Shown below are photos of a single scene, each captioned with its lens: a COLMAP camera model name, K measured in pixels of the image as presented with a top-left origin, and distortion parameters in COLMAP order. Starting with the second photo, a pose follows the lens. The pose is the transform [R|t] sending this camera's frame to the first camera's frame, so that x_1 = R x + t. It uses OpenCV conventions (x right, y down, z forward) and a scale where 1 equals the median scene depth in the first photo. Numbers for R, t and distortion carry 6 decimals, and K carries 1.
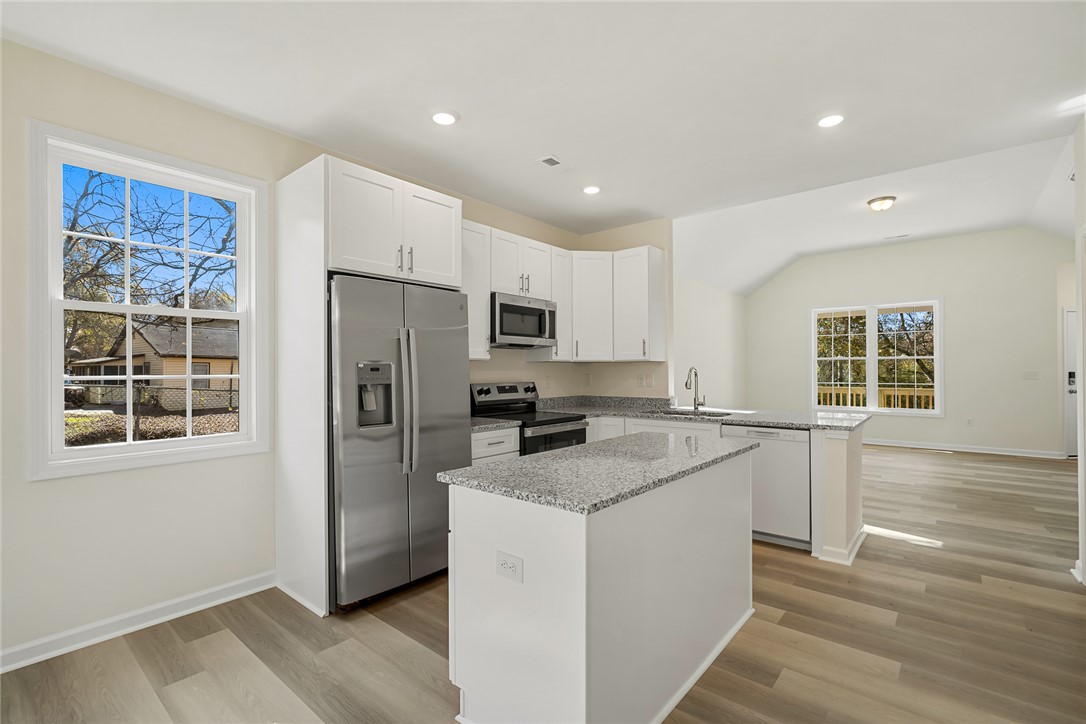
lens RADIAL K [[500.3, 0, 533.5], [0, 500.3, 369.2], [0, 0, 1]] dist [-0.000788, 0.000177]
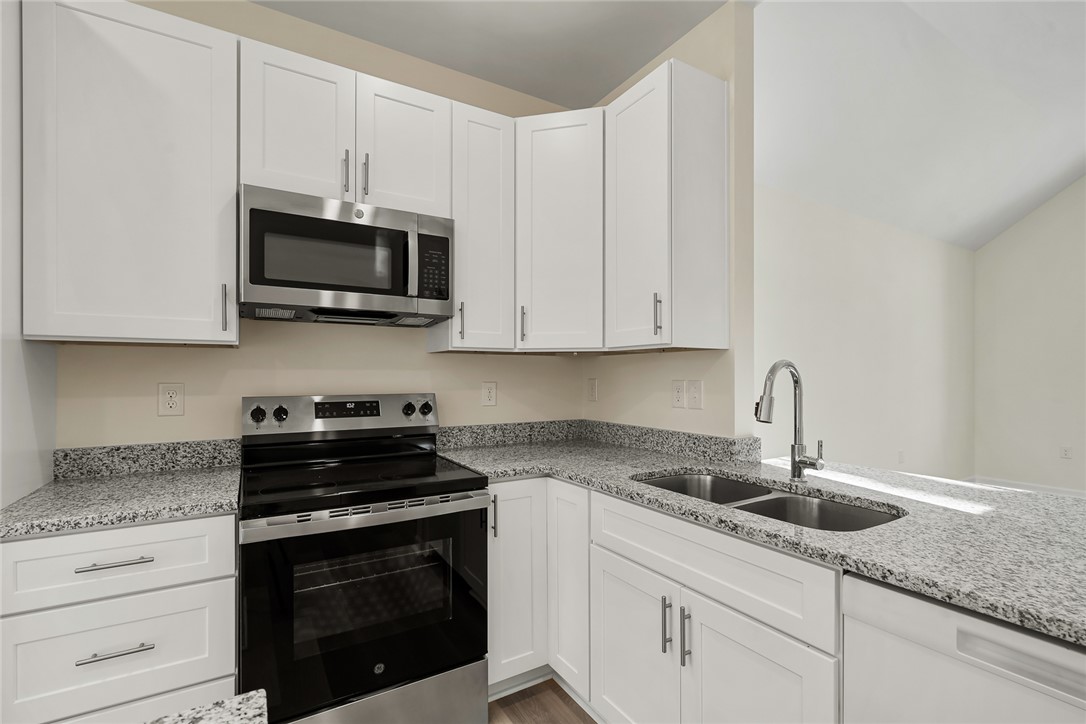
lens RADIAL K [[500.3, 0, 533.5], [0, 500.3, 369.2], [0, 0, 1]] dist [-0.000788, 0.000177]
pose [[0.947775, 0.000813, -0.318938, 0.255372], [-0.004303, 0.999938, -0.010237, 0.006617], [0.318910, 0.011075, 0.947720, 0.583453]]
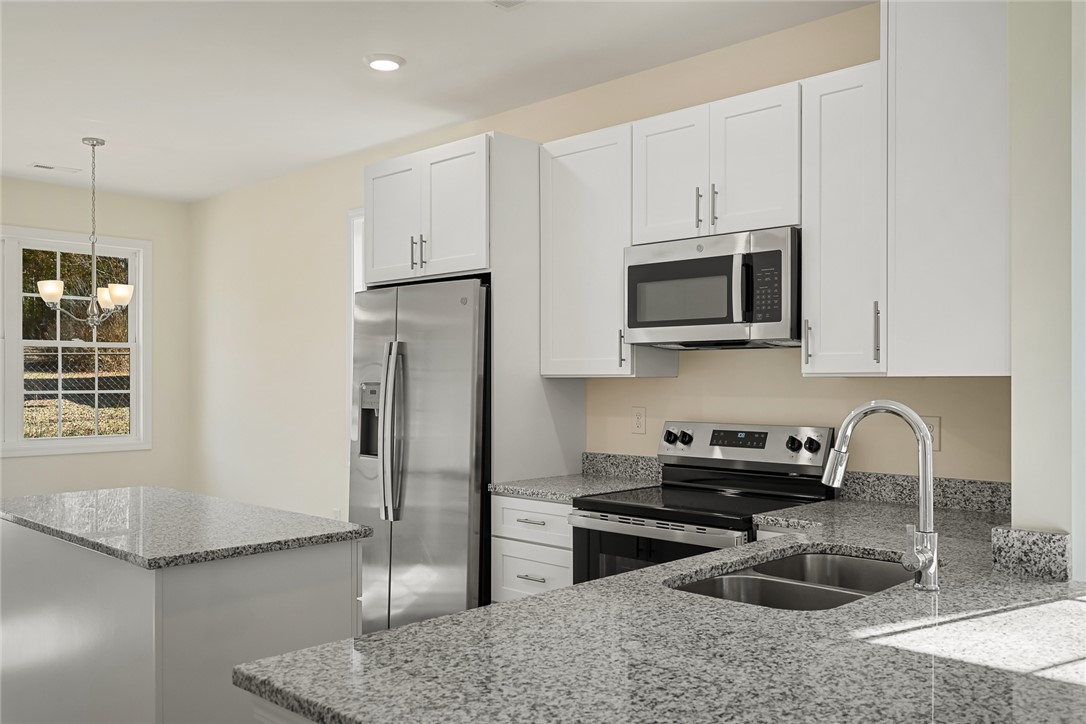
lens RADIAL K [[908.3, 0, 542.9], [0, 908.3, 374.9], [0, 0, 1]] dist [-0.000989, 0.002770]
pose [[-0.057554, -0.002454, -0.998339, 0.760490], [-0.002433, 0.999994, -0.002318, -0.015028], [0.998339, 0.002296, -0.057560, 0.836636]]
